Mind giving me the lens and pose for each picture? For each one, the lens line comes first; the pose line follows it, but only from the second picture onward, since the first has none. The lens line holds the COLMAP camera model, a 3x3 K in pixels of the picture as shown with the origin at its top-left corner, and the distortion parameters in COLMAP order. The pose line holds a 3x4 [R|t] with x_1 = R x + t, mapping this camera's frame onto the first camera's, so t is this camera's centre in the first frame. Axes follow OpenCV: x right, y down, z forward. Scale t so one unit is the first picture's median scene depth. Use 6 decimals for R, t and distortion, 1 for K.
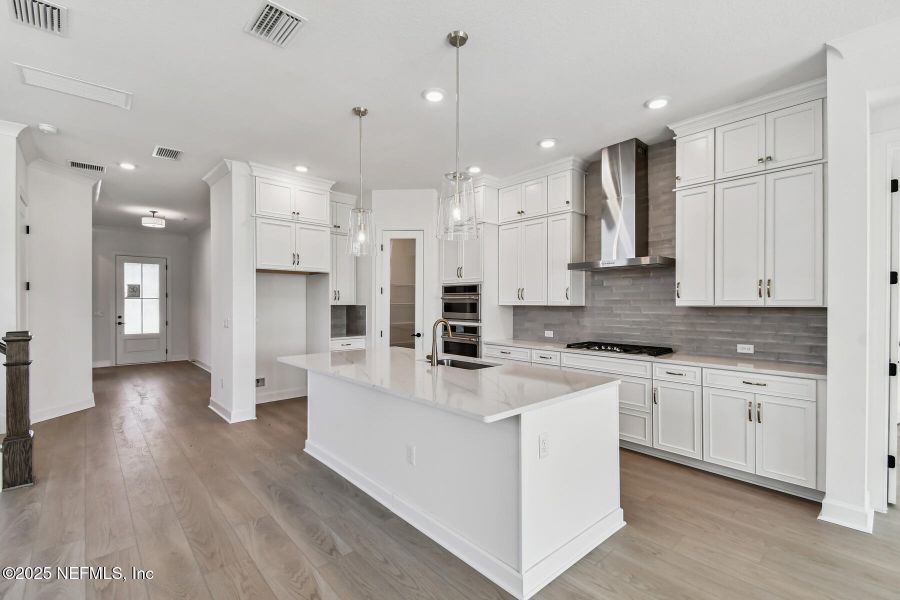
lens RADIAL K [[392.7, 0, 451.7], [0, 392.7, 302.3], [0, 0, 1]] dist [0.036996, -0.012936]
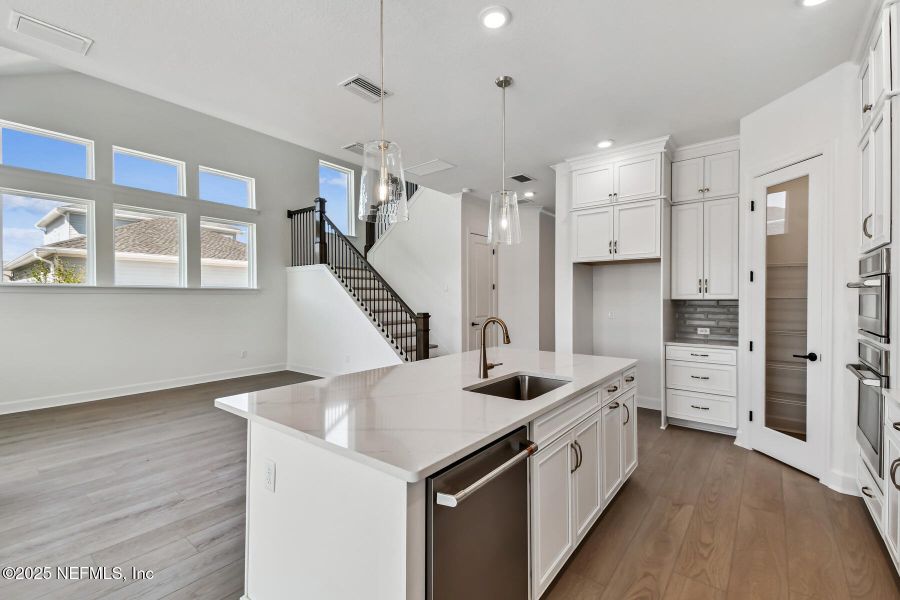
lens RADIAL K [[400.2, 0, 435.3], [0, 400.2, 301.2], [0, 0, 1]] dist [0.037956, -0.021133]
pose [[0.130980, 0.008149, -0.991351, 0.469475], [0.002482, 0.999960, 0.008547, 0.002792], [0.991382, -0.003580, 0.130955, 0.514838]]
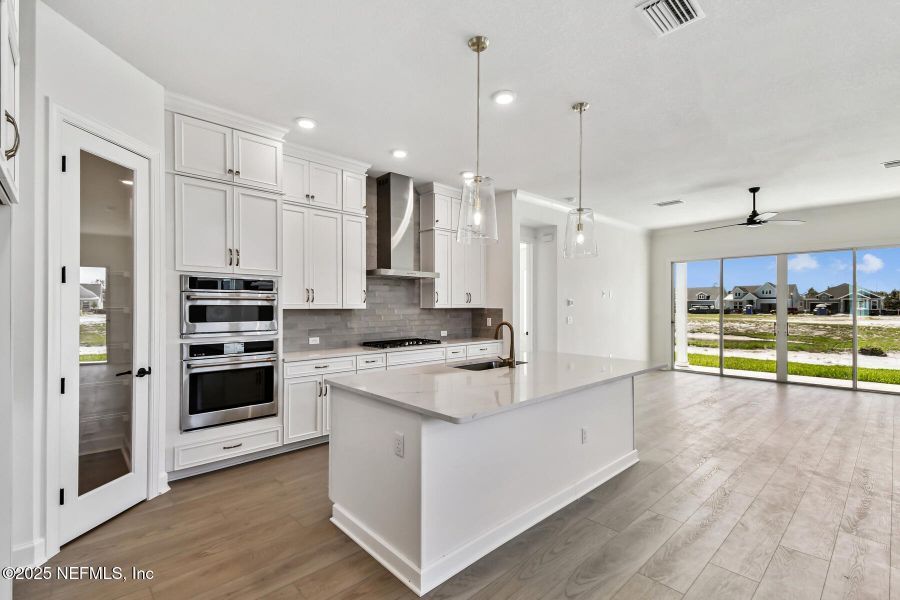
lens RADIAL K [[400.2, 0, 435.3], [0, 400.2, 301.2], [0, 0, 1]] dist [0.037956, -0.021133]
pose [[0.018540, 0.011424, 0.999763, -0.700277], [-0.003174, 0.999930, -0.011367, 0.000915], [-0.999823, -0.002963, 0.018575, 0.758541]]
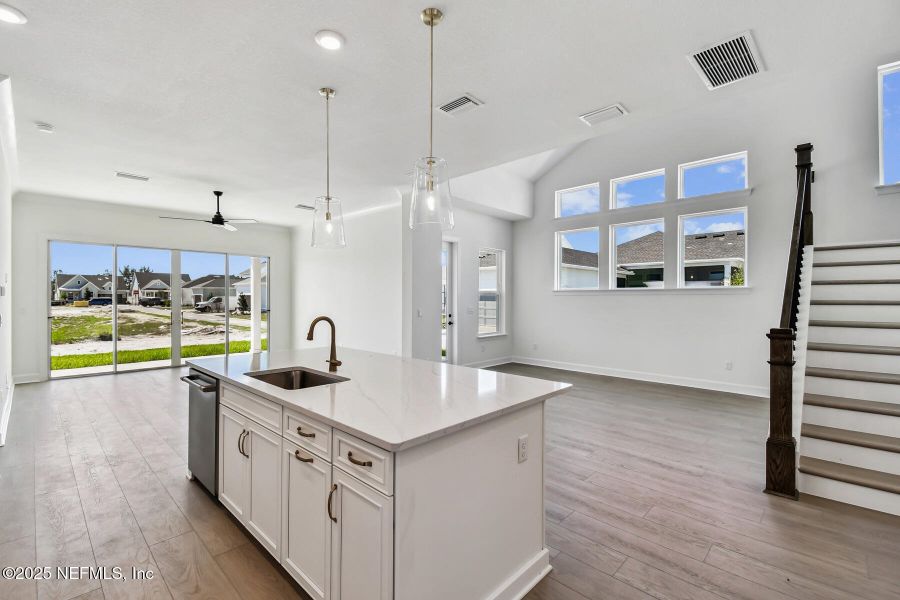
lens RADIAL K [[392.7, 0, 451.7], [0, 392.7, 302.3], [0, 0, 1]] dist [0.036996, -0.012936]
pose [[-0.998000, 0.000501, -0.063216, -0.159195], [-0.000123, 0.999951, 0.009852, 0.002108], [0.063218, 0.009840, -0.997951, 1.211892]]
